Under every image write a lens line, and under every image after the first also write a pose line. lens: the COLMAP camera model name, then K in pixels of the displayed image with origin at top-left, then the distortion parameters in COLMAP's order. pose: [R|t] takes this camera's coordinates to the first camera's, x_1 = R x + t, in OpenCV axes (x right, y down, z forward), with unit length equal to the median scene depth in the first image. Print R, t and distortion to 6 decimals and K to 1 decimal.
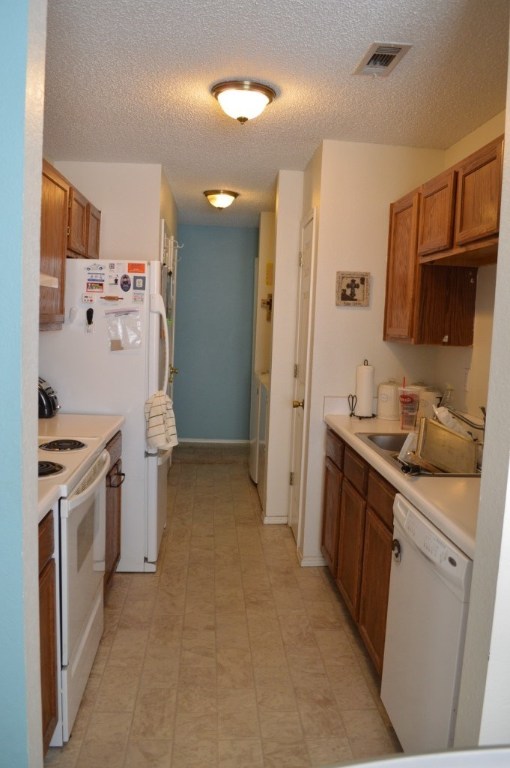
lens RADIAL K [[612.6, 0, 253.0], [0, 612.6, 382.0], [0, 0, 1]] dist [-0.073465, -0.002436]
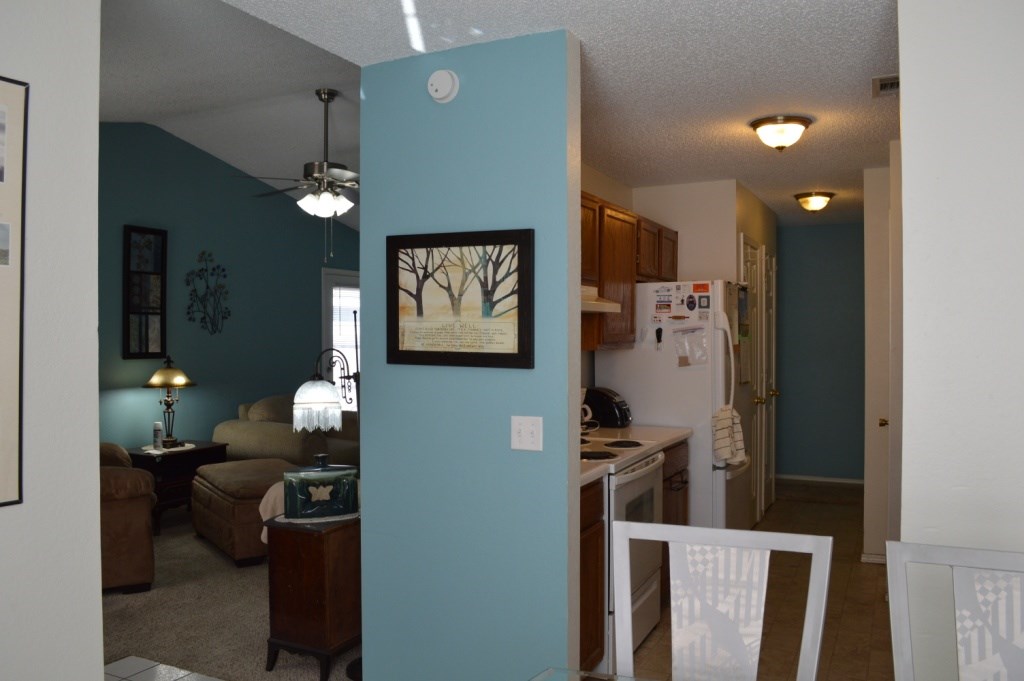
lens RADIAL K [[816.9, 0, 511.7], [0, 816.9, 339.8], [0, 0, 1]] dist [-0.073465, -0.002436]
pose [[0.868500, -0.035978, -0.494382, 0.213676], [-0.014662, 0.995062, -0.098171, 0.044758], [0.495472, 0.092510, 0.863683, -0.365629]]
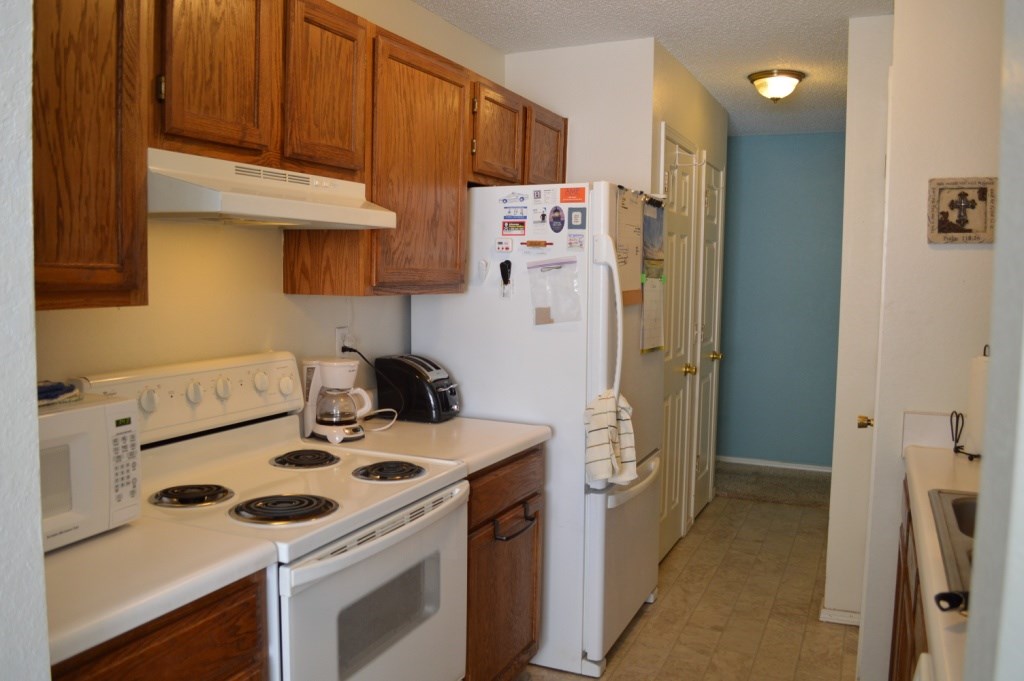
lens RADIAL K [[816.9, 0, 502.1], [0, 816.9, 340.2], [0, 0, 1]] dist [-0.073465, -0.002436]
pose [[0.876690, 0.014493, -0.480837, 0.152532], [-0.030119, 0.999239, -0.024795, -0.011786], [0.480112, 0.036220, 0.876459, 0.219629]]
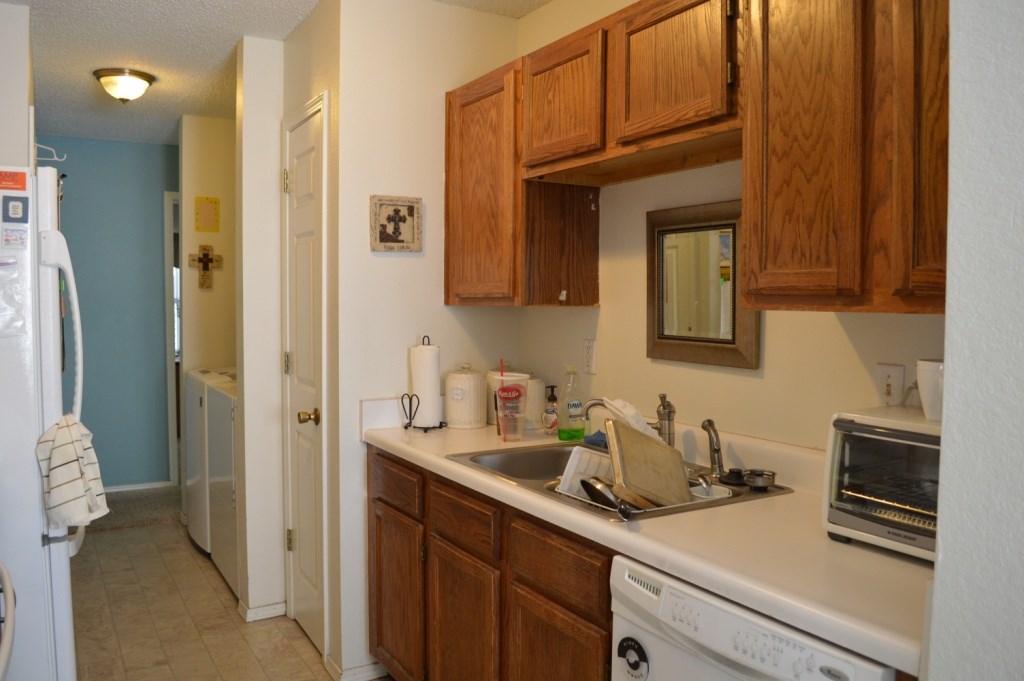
lens RADIAL K [[816.9, 0, 506.1], [0, 816.9, 340.0], [0, 0, 1]] dist [-0.073465, -0.002436]
pose [[0.895286, -0.053984, 0.442209, -0.114857], [0.073202, 0.996965, -0.026496, -0.004230], [-0.439436, 0.056092, 0.896521, 0.220392]]
